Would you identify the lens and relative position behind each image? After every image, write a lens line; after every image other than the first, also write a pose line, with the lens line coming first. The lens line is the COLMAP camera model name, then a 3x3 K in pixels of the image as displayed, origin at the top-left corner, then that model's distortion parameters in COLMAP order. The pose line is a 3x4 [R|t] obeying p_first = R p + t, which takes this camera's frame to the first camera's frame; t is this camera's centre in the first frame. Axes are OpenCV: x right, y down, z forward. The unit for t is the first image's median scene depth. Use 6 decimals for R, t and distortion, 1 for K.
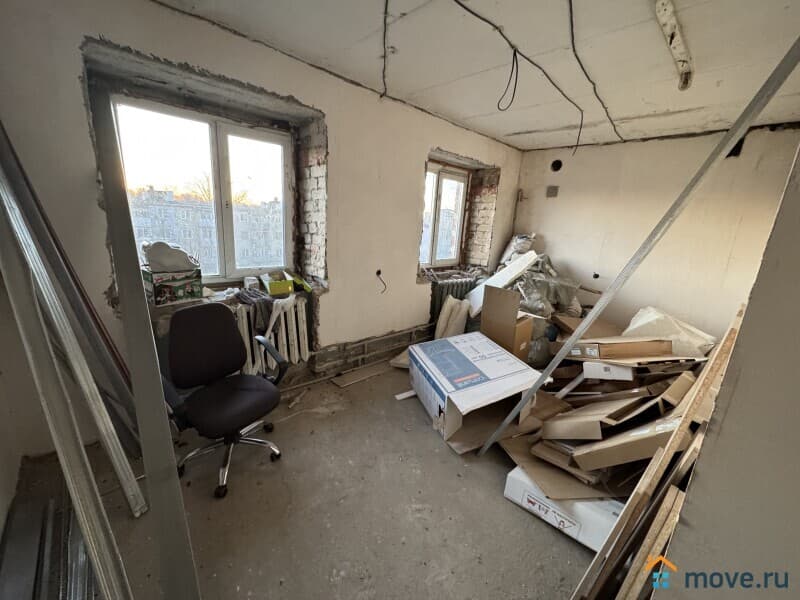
lens RADIAL K [[319.3, 0, 399.7], [0, 319.3, 298.3], [0, 0, 1]] dist [-0.003892, 0.000499]
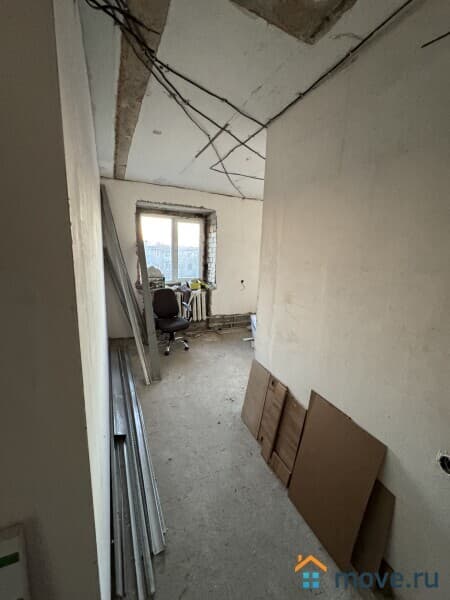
lens RADIAL K [[239.5, 0, 226.3], [0, 239.5, 299.7], [0, 0, 1]] dist [-0.003892, 0.000499]
pose [[0.956225, 0.031239, -0.290959, 0.324895], [-0.047283, 0.997714, -0.048273, 0.129379], [0.288786, 0.059918, 0.955517, -0.539213]]
